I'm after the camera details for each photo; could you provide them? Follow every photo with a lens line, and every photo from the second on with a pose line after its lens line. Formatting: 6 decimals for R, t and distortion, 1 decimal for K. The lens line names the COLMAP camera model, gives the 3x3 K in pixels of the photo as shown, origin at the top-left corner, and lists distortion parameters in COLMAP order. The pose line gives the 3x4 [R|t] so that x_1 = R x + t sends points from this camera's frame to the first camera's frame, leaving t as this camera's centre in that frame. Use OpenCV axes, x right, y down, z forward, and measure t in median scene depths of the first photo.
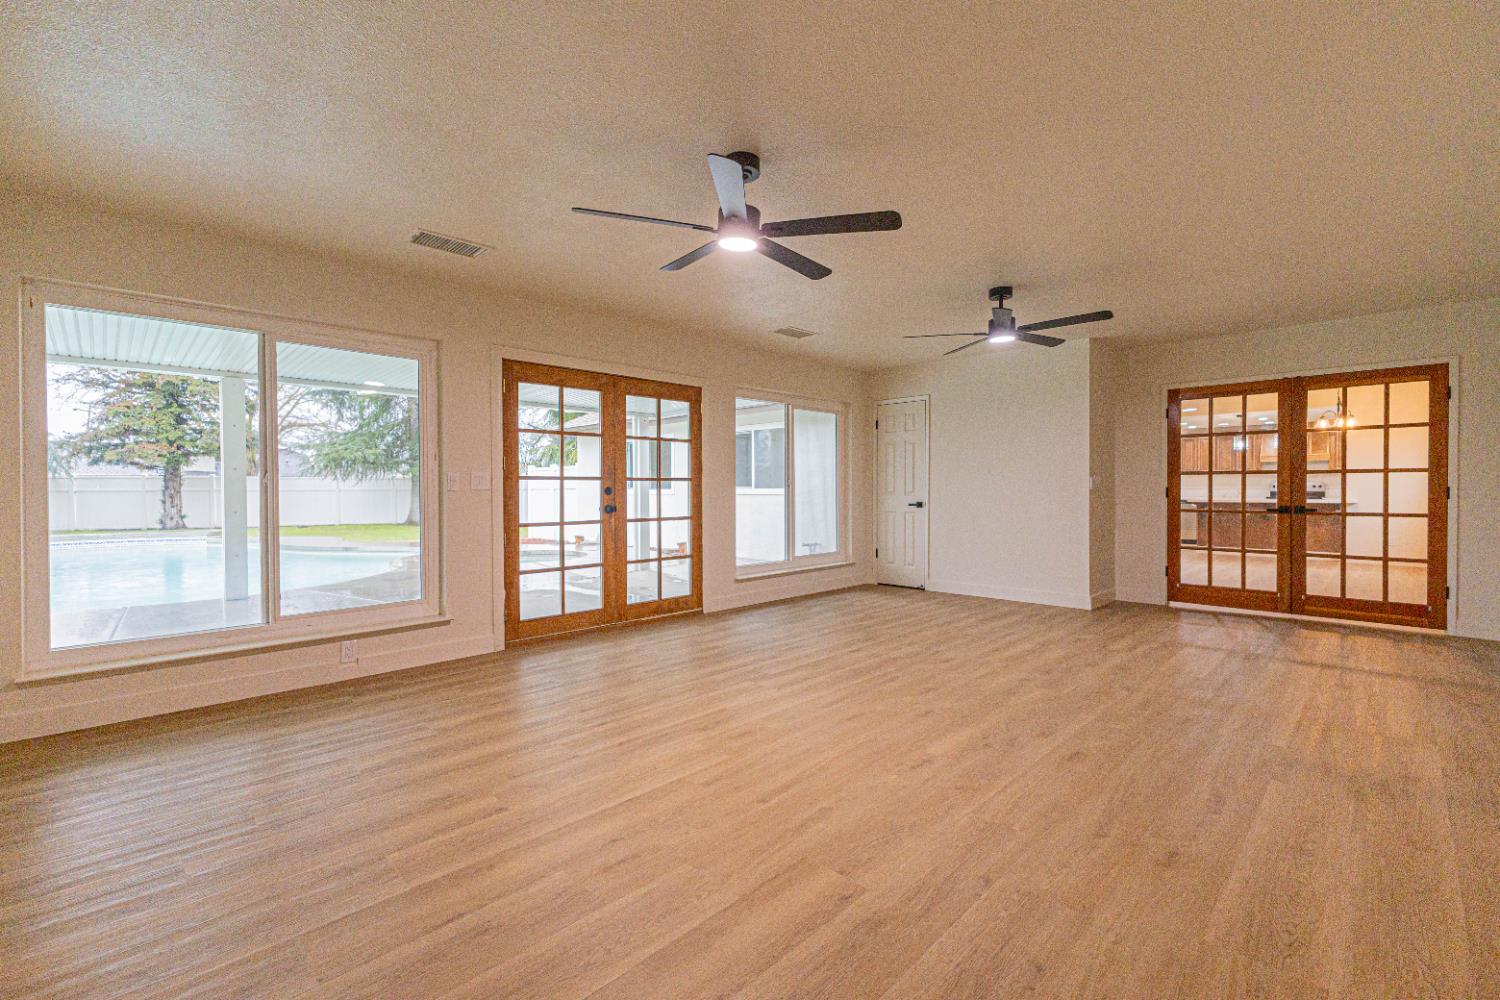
lens RADIAL K [[643.5, 0, 760.0], [0, 643.5, 494.4], [0, 0, 1]] dist [0.010992, -0.004616]
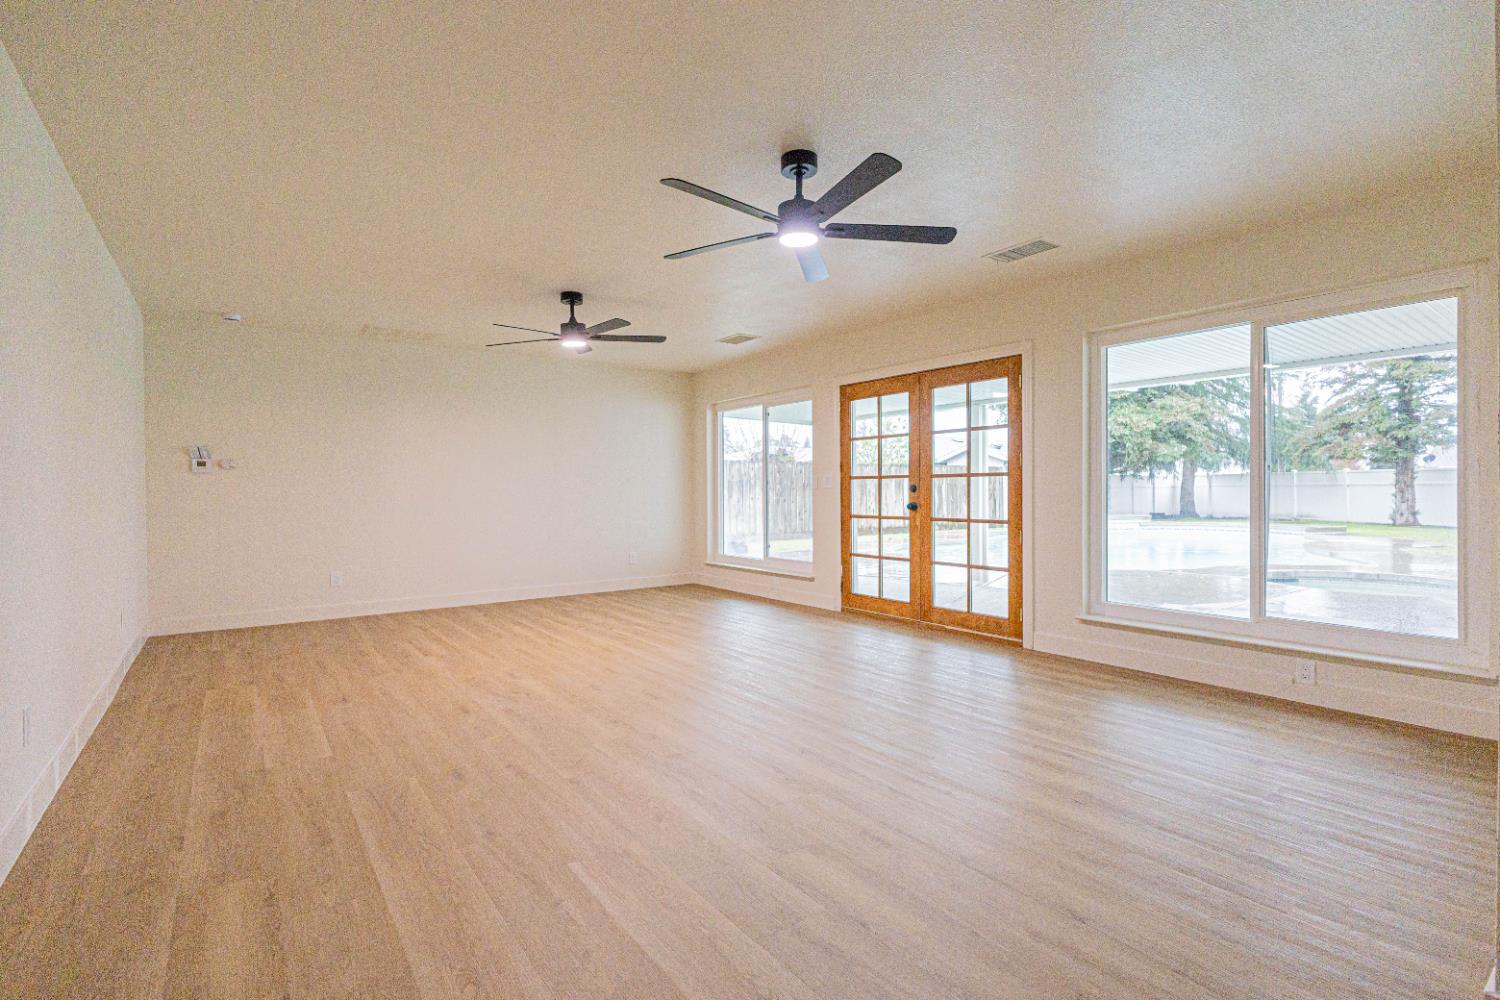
lens RADIAL K [[712.6, 0, 750.9], [0, 712.6, 493.5], [0, 0, 1]] dist [0.026233, -0.000077]
pose [[-0.157622, 0.010620, -0.987442, 0.899789], [-0.001052, 0.999940, 0.010922, -0.009192], [0.987499, 0.002760, -0.157601, 0.908259]]
